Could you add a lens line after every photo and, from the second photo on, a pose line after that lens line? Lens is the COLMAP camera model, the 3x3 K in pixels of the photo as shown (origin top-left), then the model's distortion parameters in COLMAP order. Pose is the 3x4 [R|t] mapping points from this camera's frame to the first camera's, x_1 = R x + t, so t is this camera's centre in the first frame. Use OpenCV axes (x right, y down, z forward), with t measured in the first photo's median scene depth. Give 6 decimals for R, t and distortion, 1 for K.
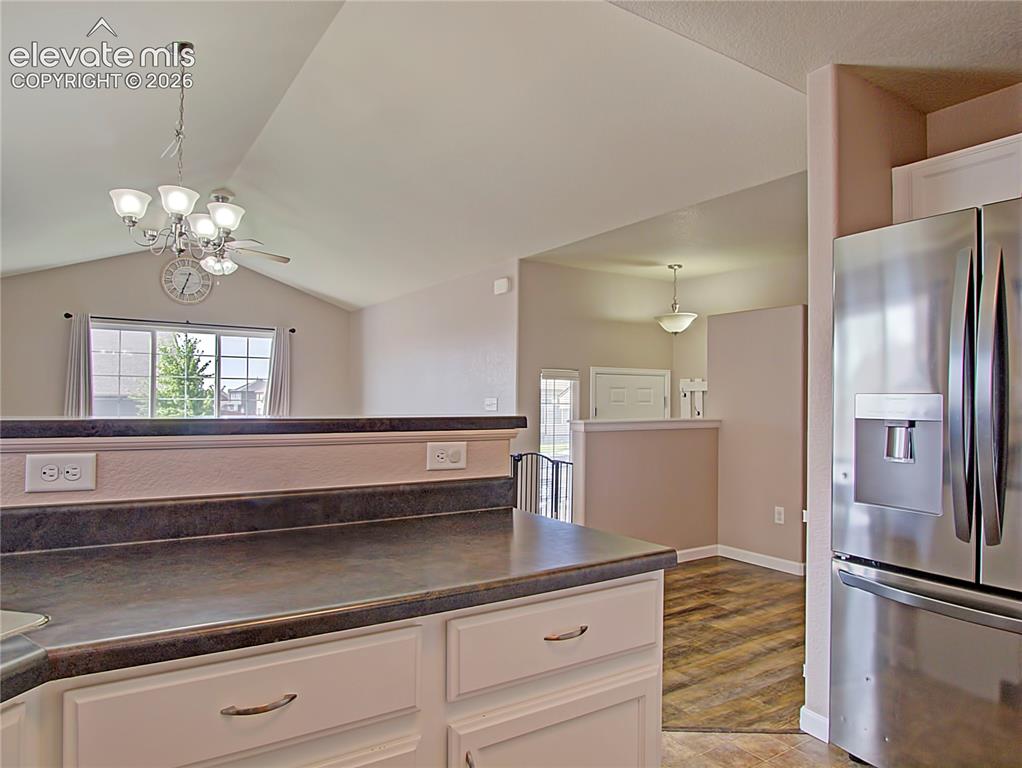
lens RADIAL K [[655.3, 0, 511.0], [0, 655.3, 384.0], [0, 0, 1]] dist [-0.022486, 0.000014]
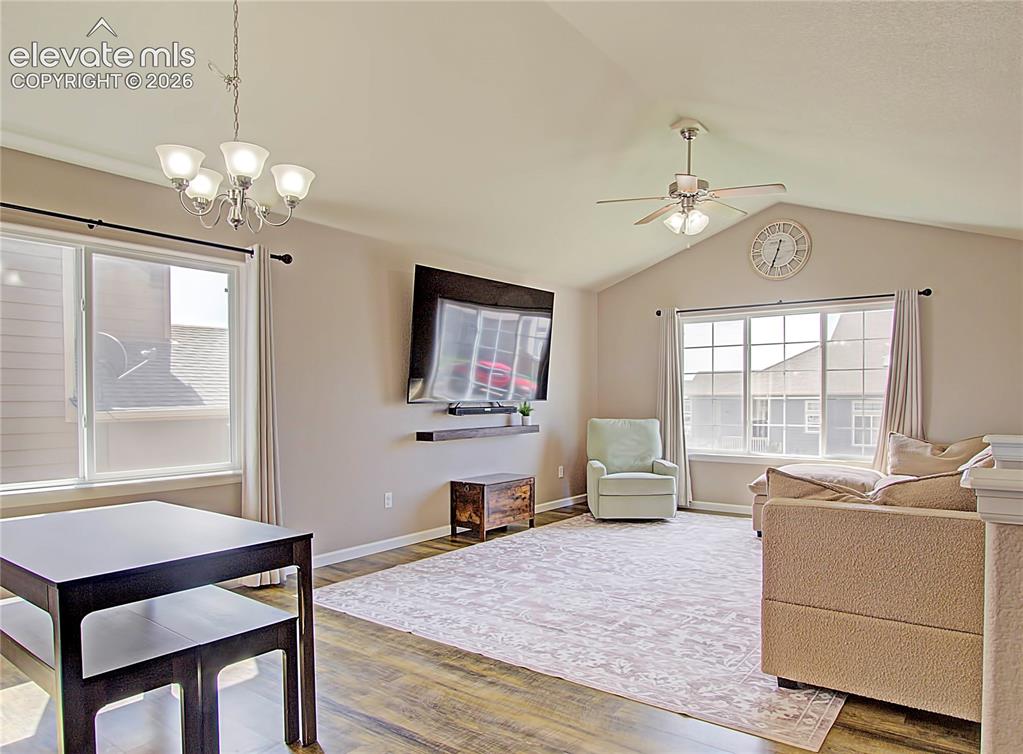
lens RADIAL K [[670.9, 0, 511.5], [0, 670.9, 409.7], [0, 0, 1]] dist [-0.020276, 0.000275]
pose [[0.334904, 0.006116, -0.942233, 0.208544], [0.029563, 0.999418, 0.016995, 0.016795], [0.941788, -0.033547, 0.334528, 0.506390]]
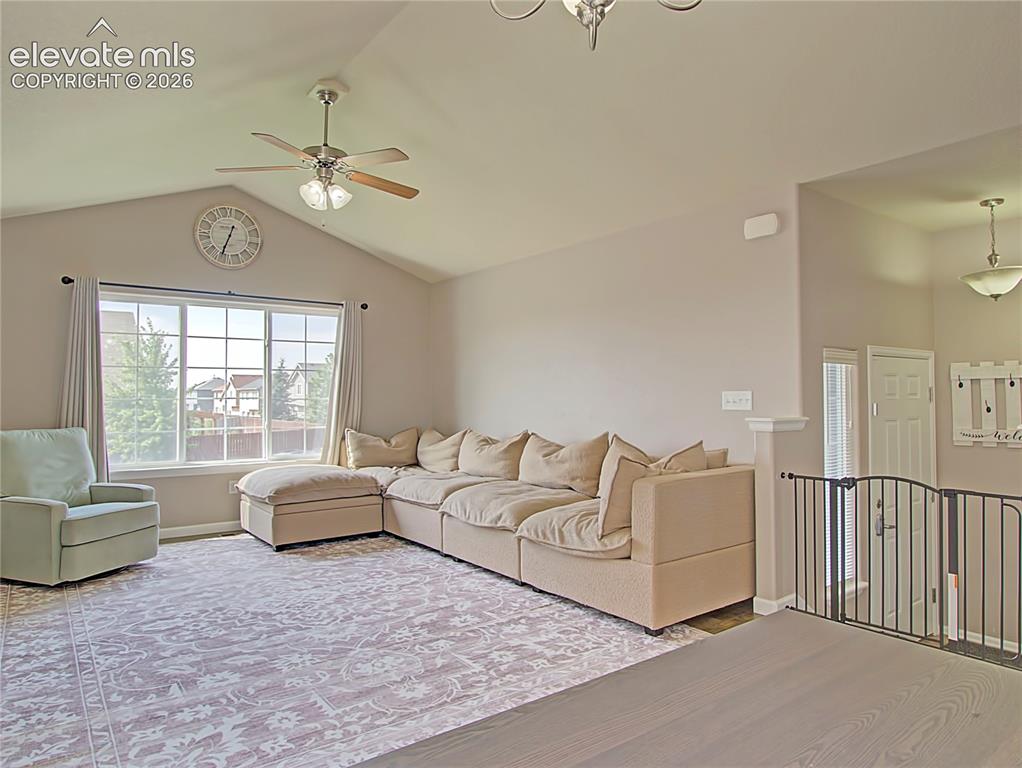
lens RADIAL K [[655.3, 0, 511.0], [0, 655.3, 384.0], [0, 0, 1]] dist [-0.022486, 0.000014]
pose [[0.997776, -0.009982, 0.065902, -0.286511], [0.009546, 0.999930, 0.006927, 0.006061], [-0.065966, -0.006282, 0.997802, 0.306457]]
